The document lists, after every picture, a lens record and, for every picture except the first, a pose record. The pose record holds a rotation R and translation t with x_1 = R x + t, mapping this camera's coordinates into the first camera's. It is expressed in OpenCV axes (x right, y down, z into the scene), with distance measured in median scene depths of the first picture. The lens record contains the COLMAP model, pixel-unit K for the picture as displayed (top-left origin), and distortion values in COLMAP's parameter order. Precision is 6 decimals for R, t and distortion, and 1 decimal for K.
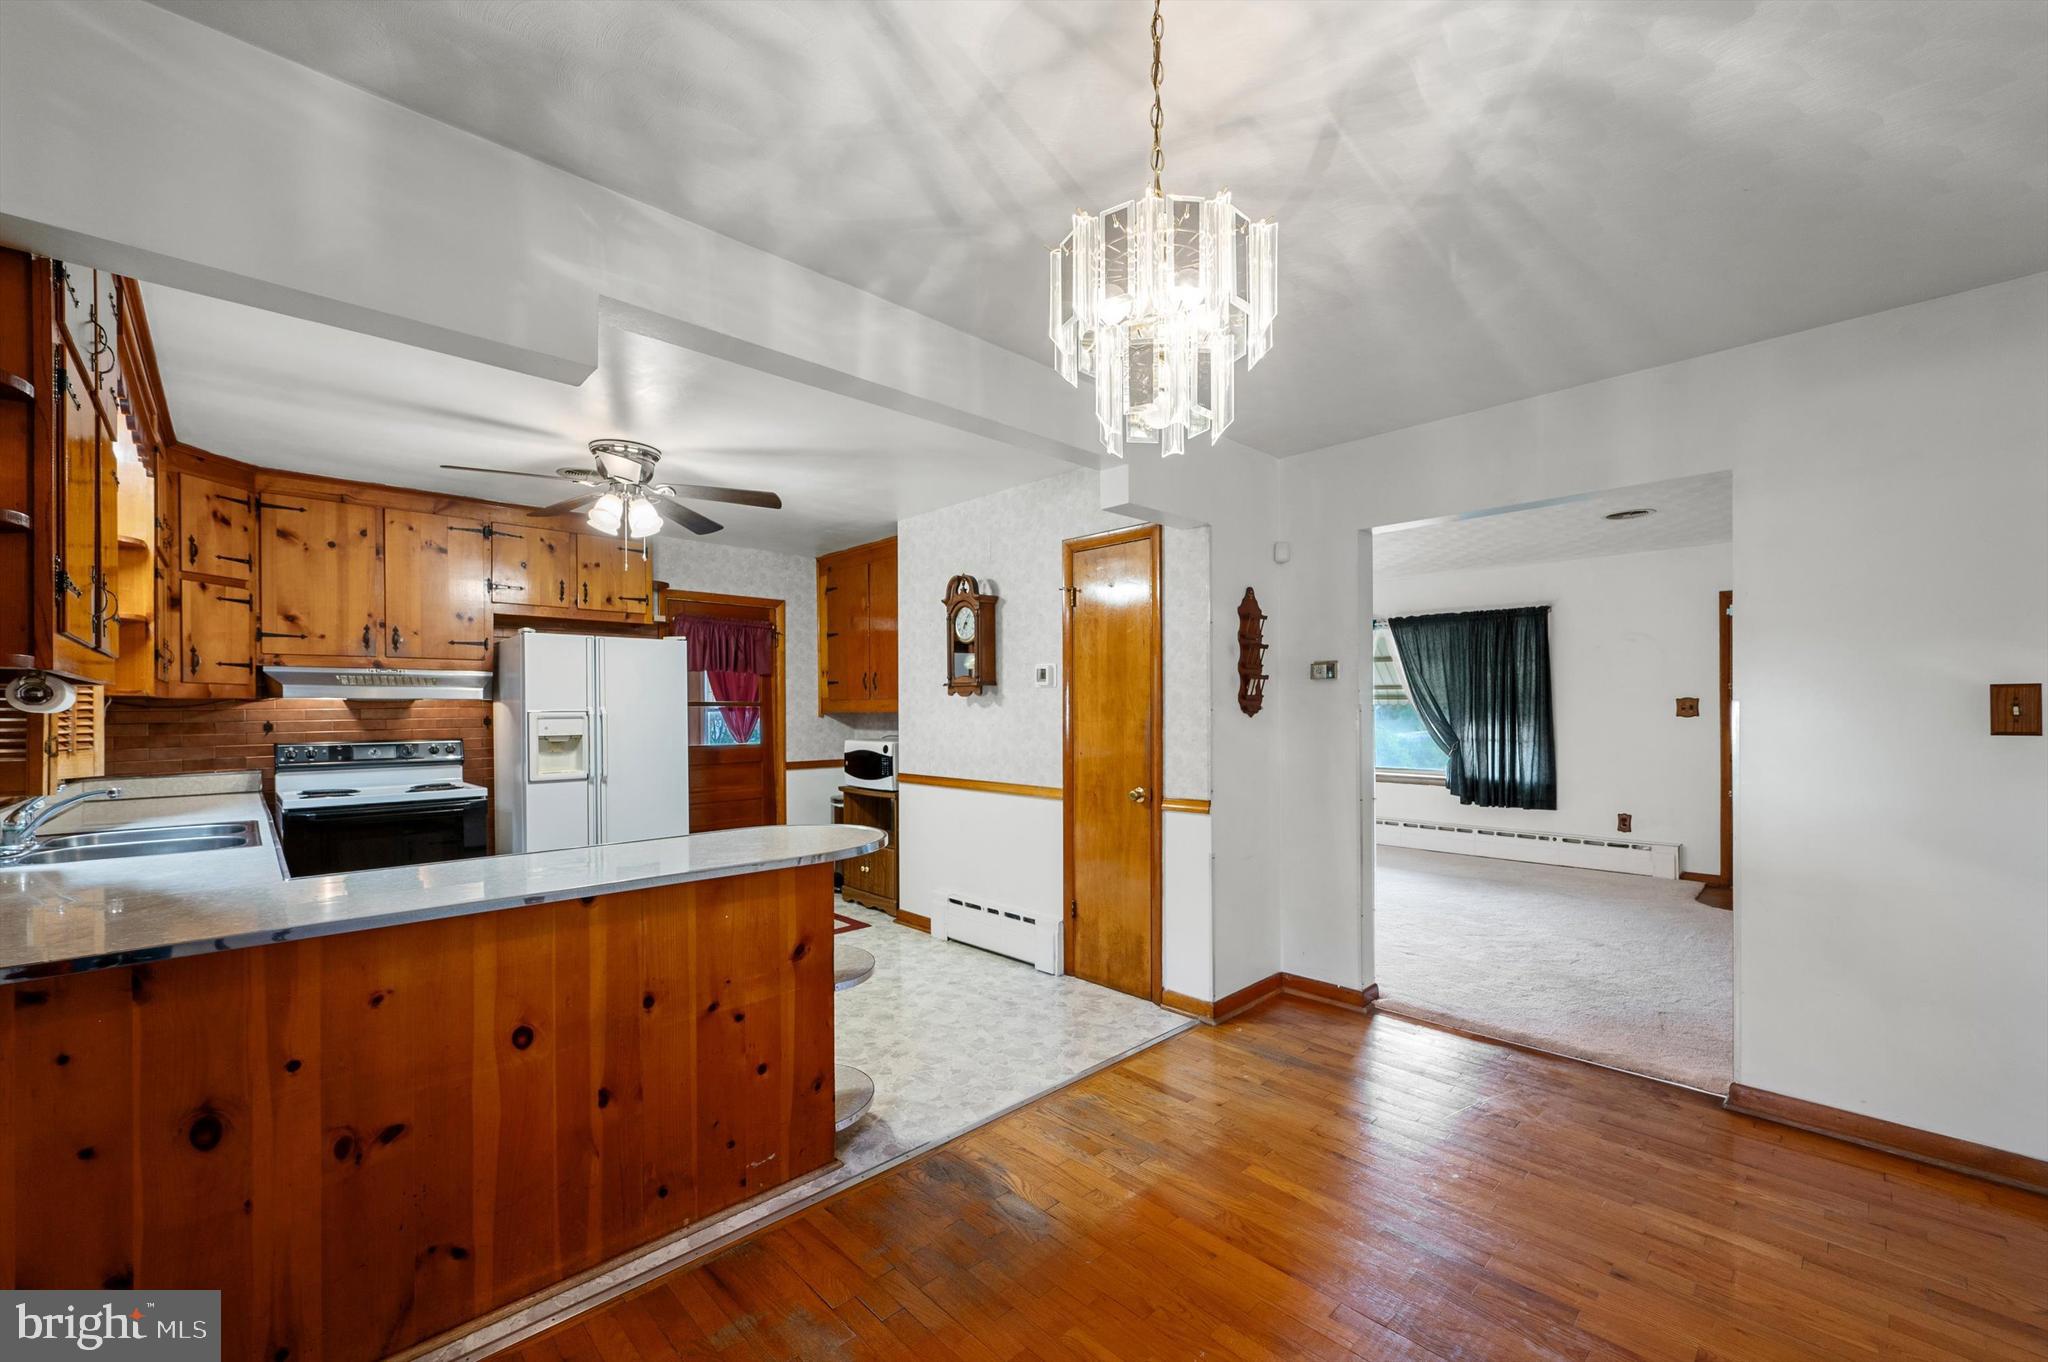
lens RADIAL K [[825.2, 0, 1030.1], [0, 825.2, 712.9], [0, 0, 1]] dist [0.001676, -0.000794]
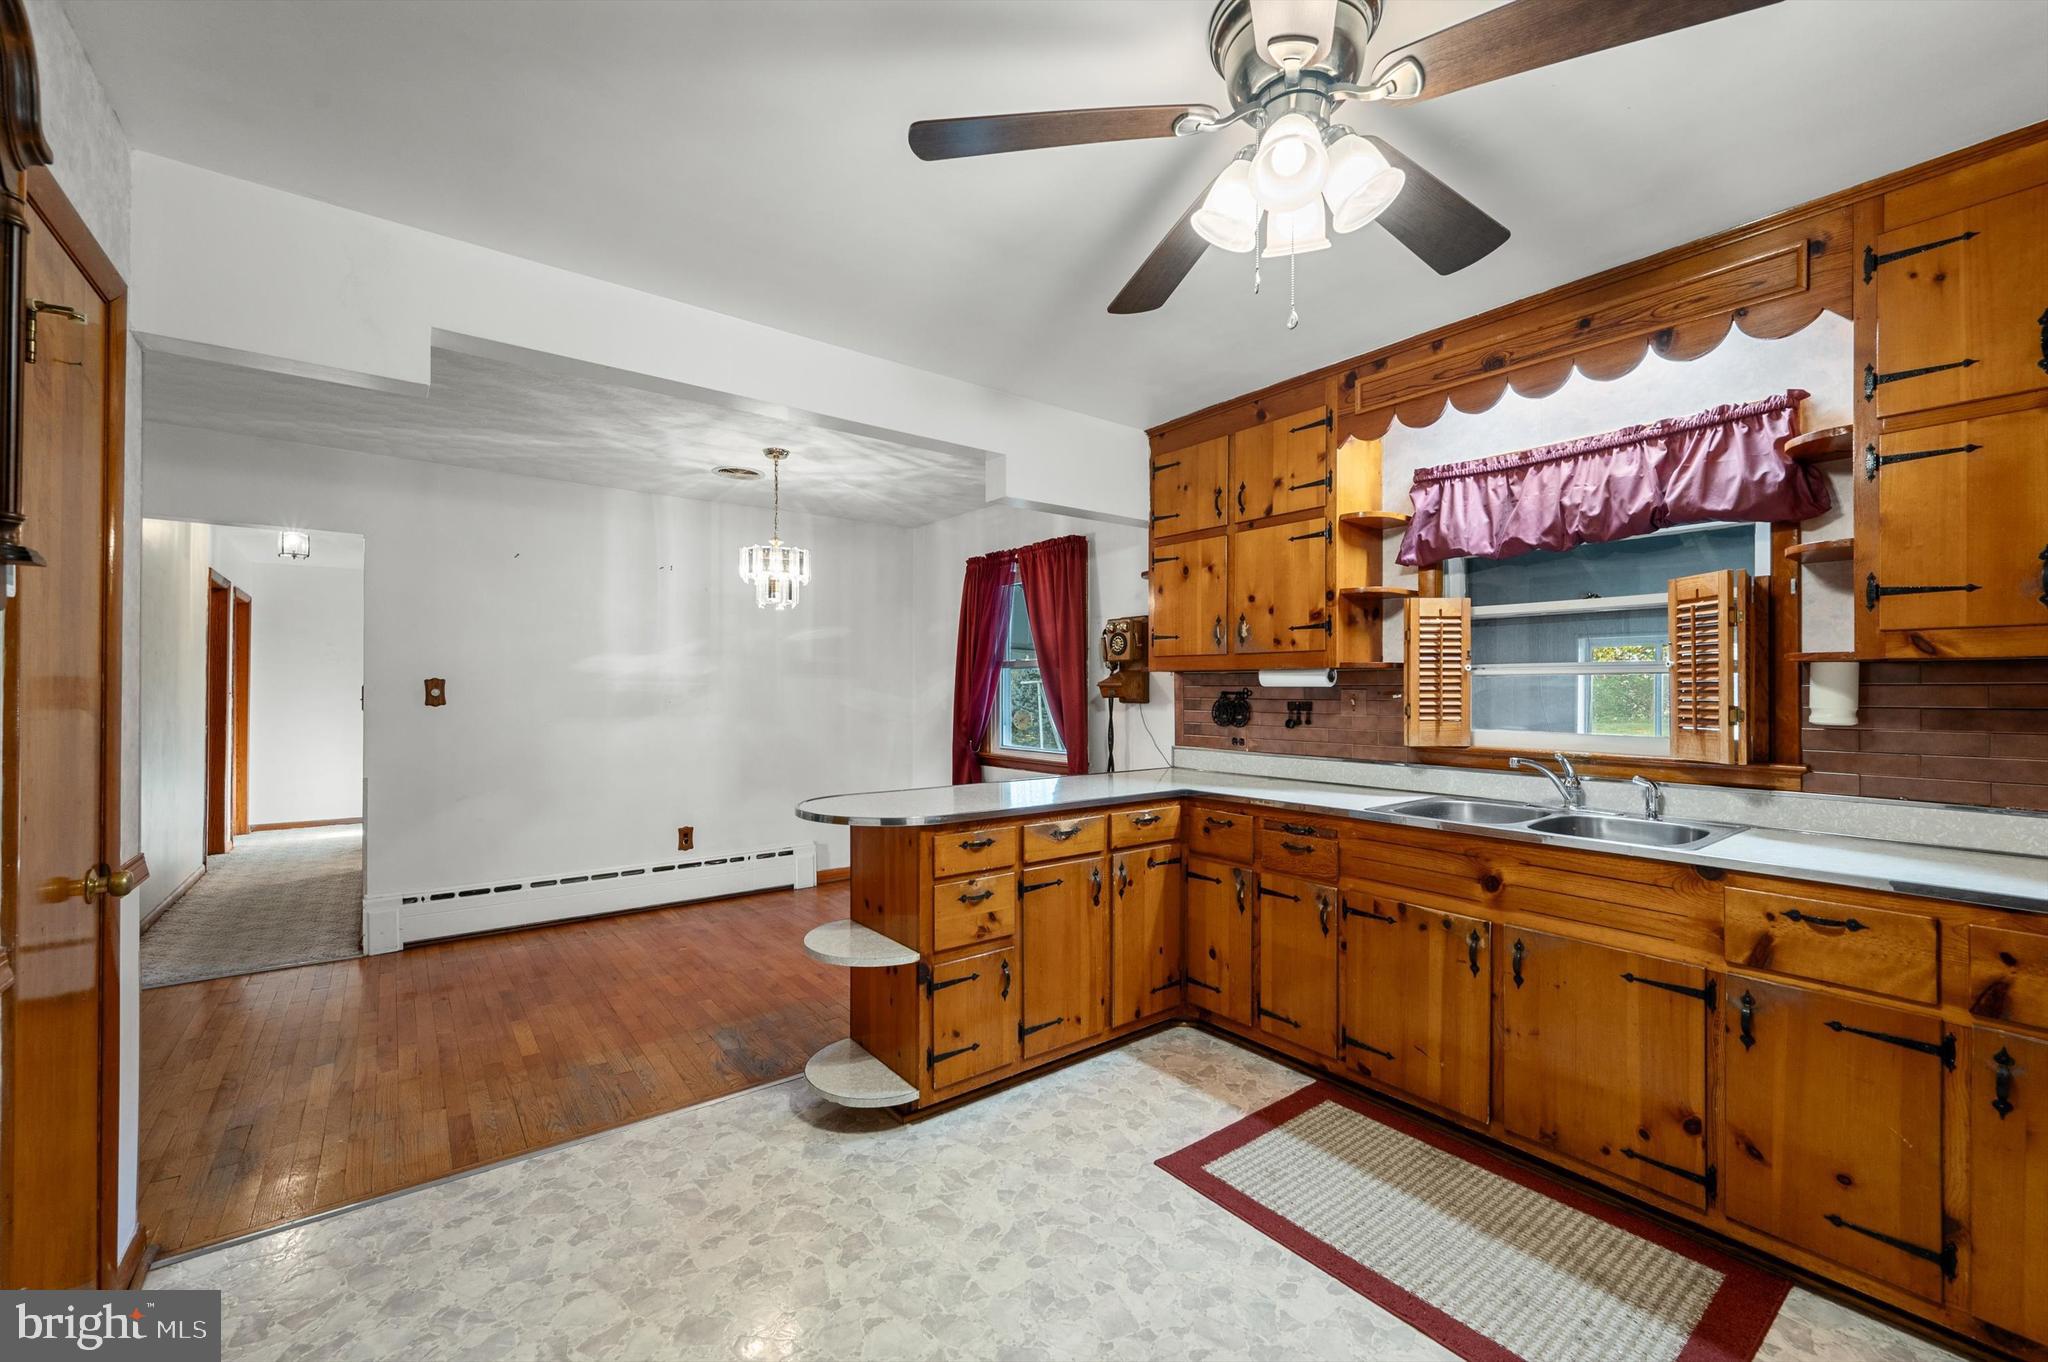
lens RADIAL K [[825.2, 0, 1041.7], [0, 825.2, 684.7], [0, 0, 1]] dist [0.001676, -0.000794]
pose [[-0.995560, 0.004881, 0.094007, -0.336673], [0.004996, 0.999987, 0.000987, -0.003078], [-0.094001, 0.001452, -0.995571, 1.164903]]
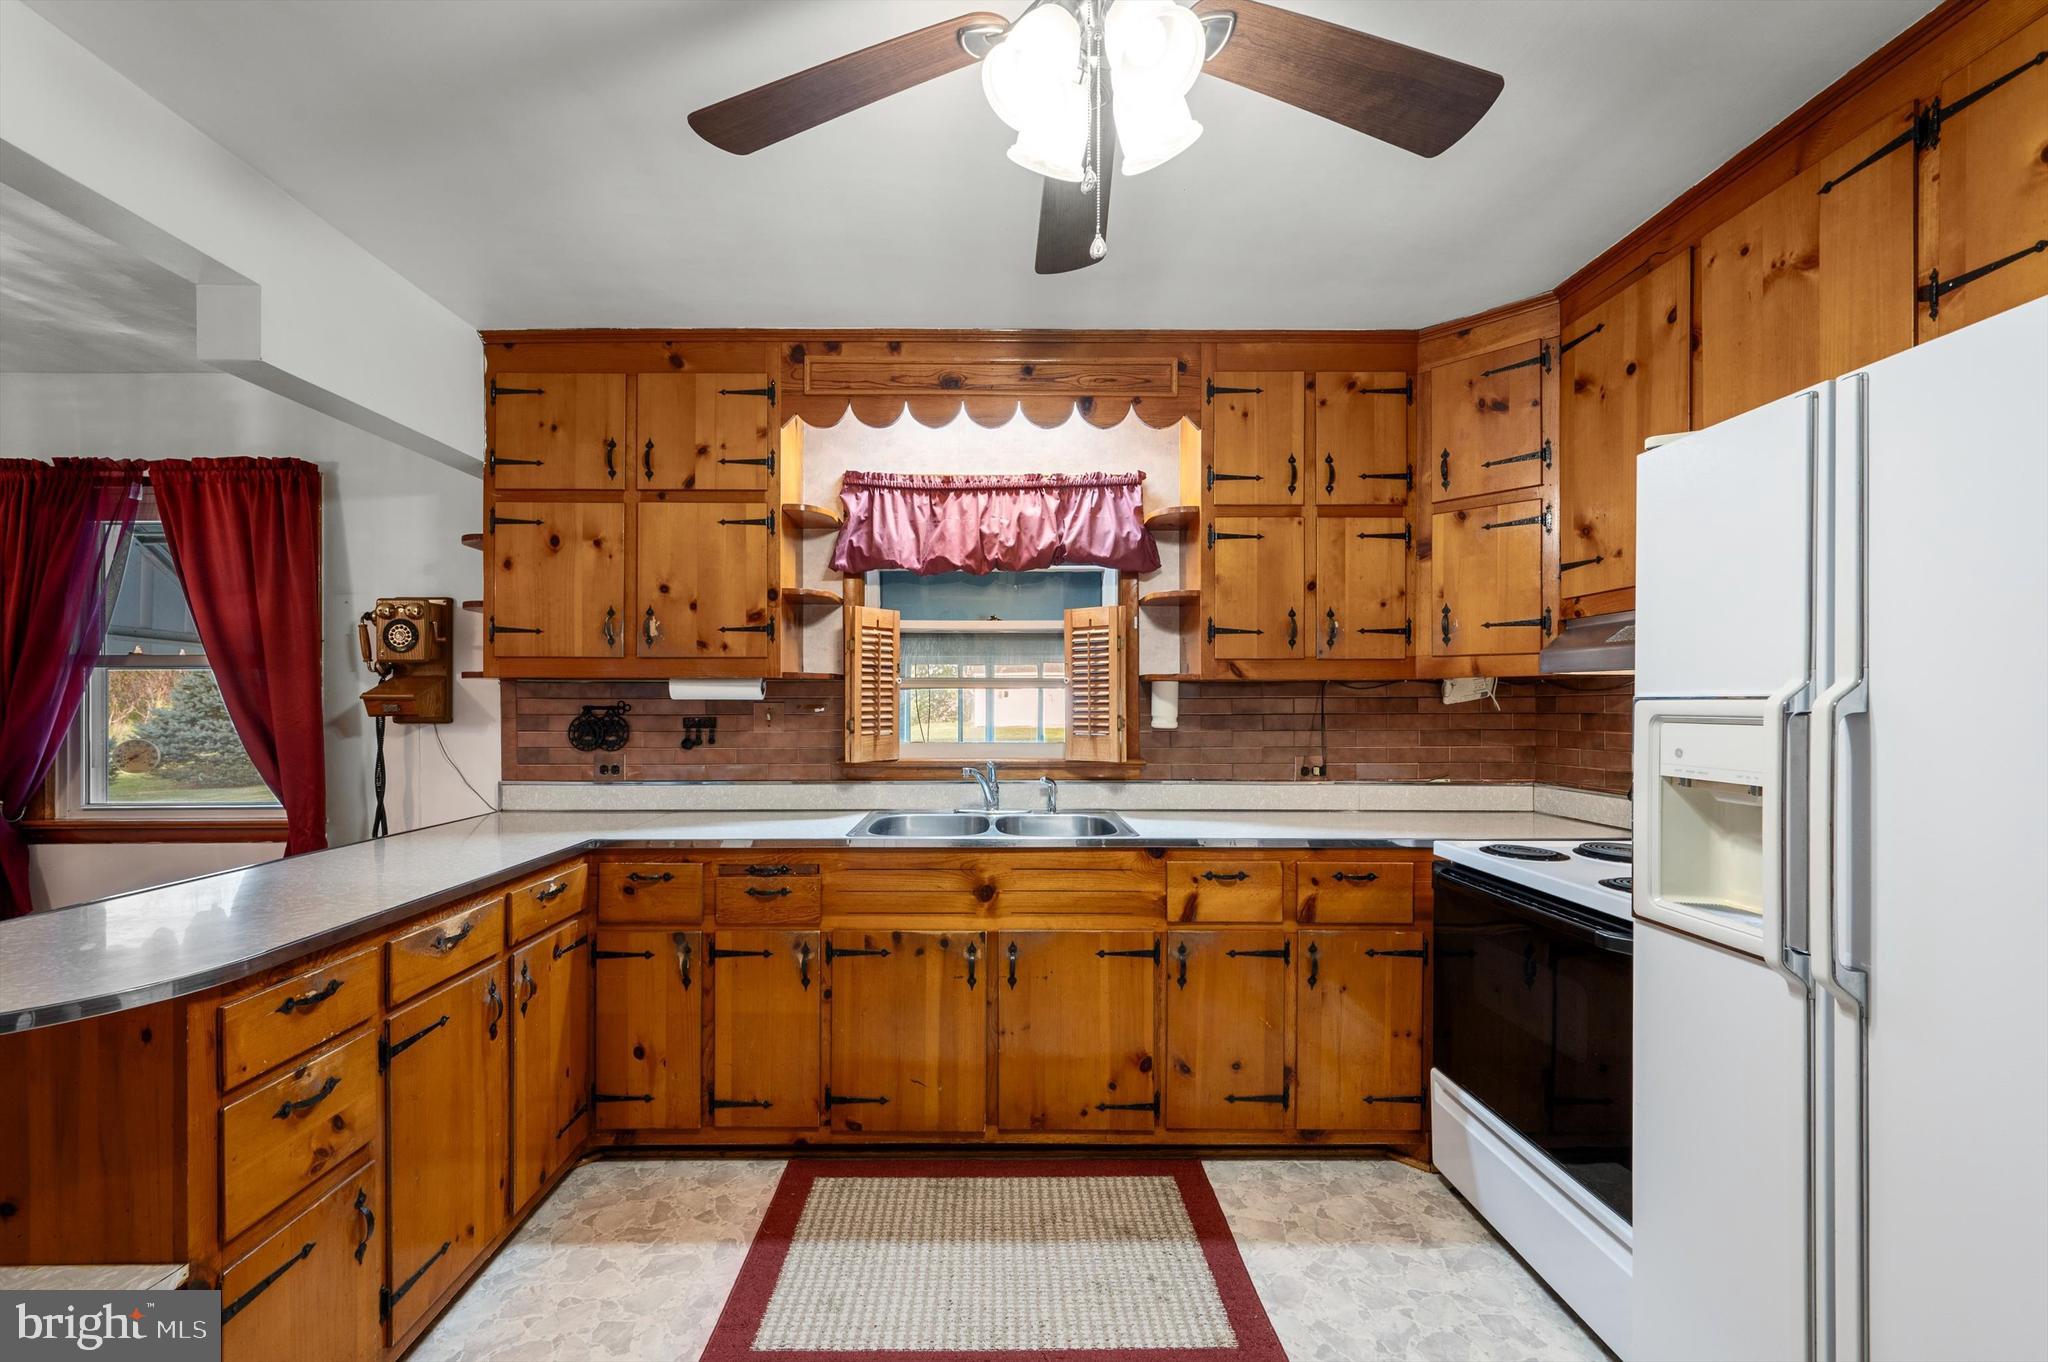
lens RADIAL K [[825.2, 0, 999.4], [0, 825.2, 700.2], [0, 0, 1]] dist [0.001676, -0.000794]
pose [[-0.687141, 0.004846, -0.726508, -0.191367], [0.000540, 0.999981, 0.006159, -0.002712], [0.726524, 0.003840, -0.687131, 0.989032]]
